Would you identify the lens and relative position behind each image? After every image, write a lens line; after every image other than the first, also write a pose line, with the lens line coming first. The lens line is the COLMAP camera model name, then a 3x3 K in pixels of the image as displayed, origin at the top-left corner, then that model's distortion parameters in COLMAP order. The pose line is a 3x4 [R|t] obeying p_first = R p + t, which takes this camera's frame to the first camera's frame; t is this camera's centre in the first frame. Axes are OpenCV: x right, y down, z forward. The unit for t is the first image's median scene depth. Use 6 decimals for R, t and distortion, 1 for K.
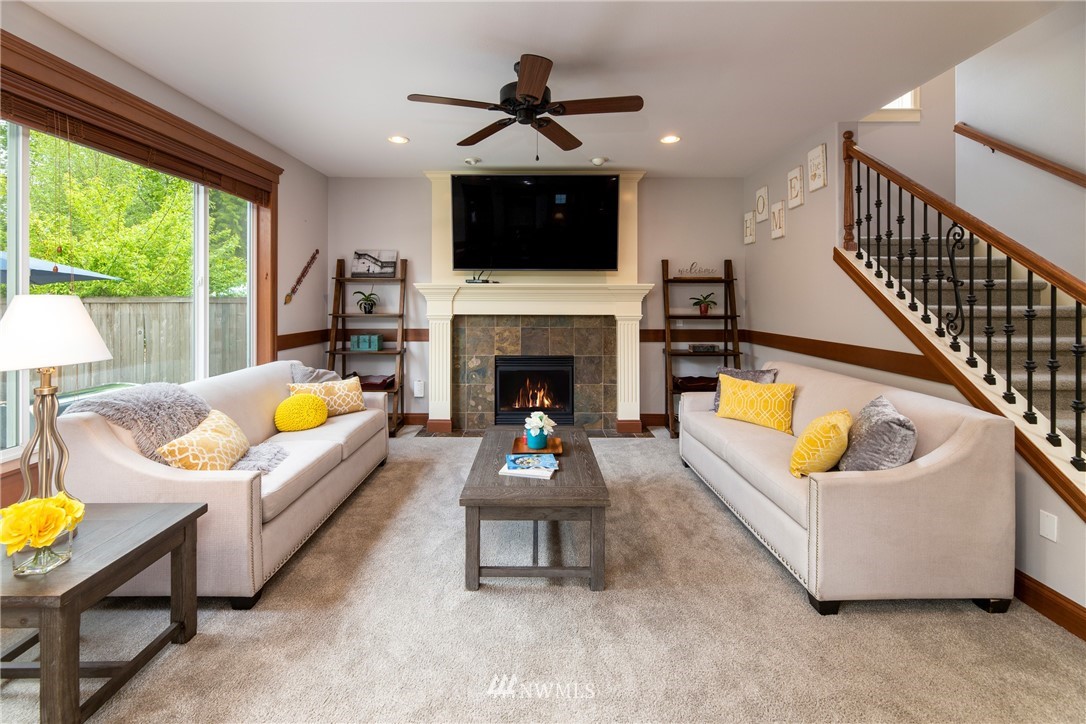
lens RADIAL K [[465.0, 0, 547.1], [0, 465.0, 296.1], [0, 0, 1]] dist [-0.001087, -0.000380]
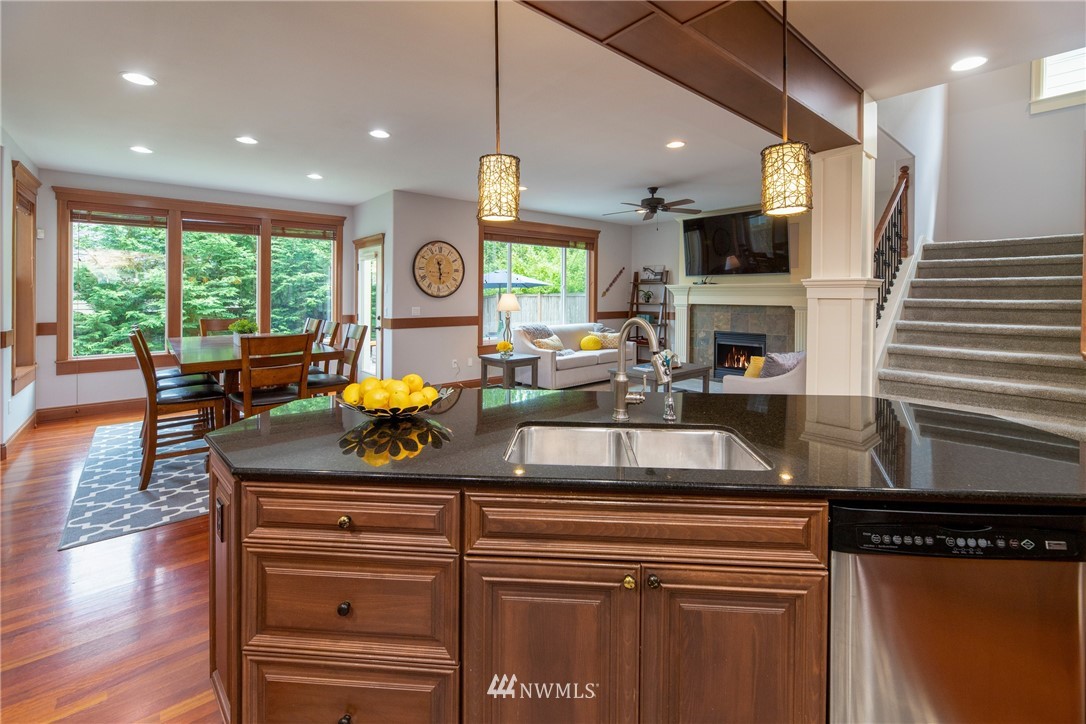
lens RADIAL K [[465.0, 0, 538.2], [0, 465.0, 295.2], [0, 0, 1]] dist [-0.001087, -0.000380]
pose [[0.641413, 0.001368, -0.767195, 0.706167], [0.004574, 0.999974, 0.005607, -0.001746], [0.767182, -0.007106, 0.641390, -0.445361]]
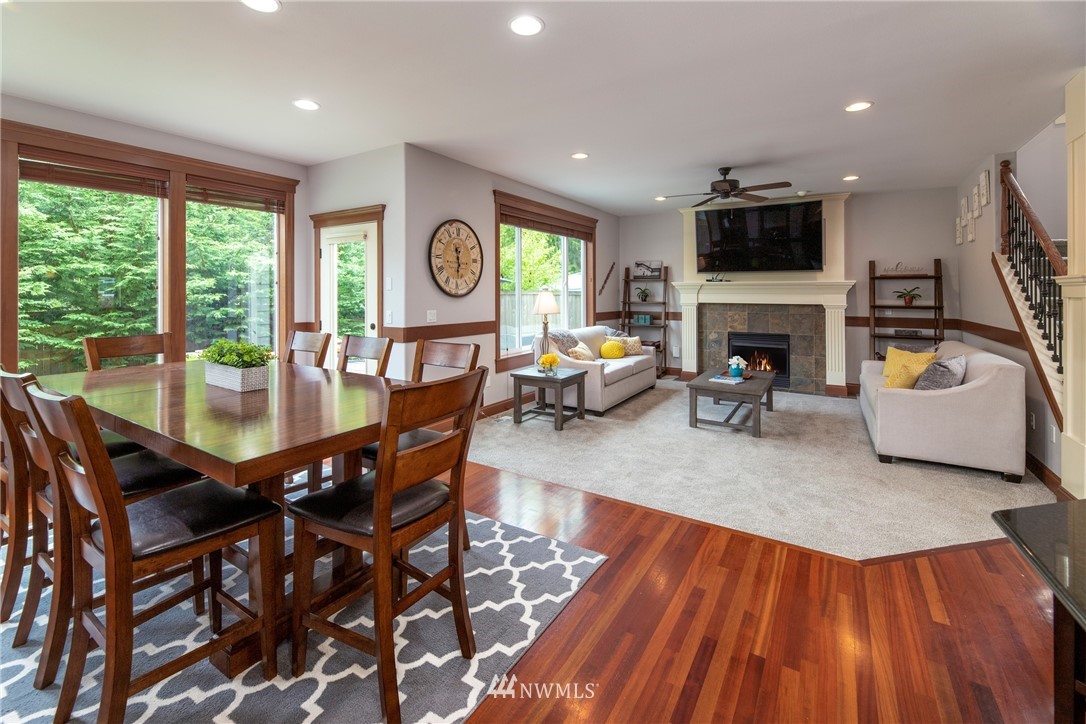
lens RADIAL K [[465.0, 0, 542.9], [0, 465.0, 287.4], [0, 0, 1]] dist [-0.001087, -0.000380]
pose [[0.839761, -0.005279, -0.542930, 0.191828], [0.002838, 0.999982, -0.005333, -0.003237], [0.542948, 0.002938, 0.839761, -0.530426]]
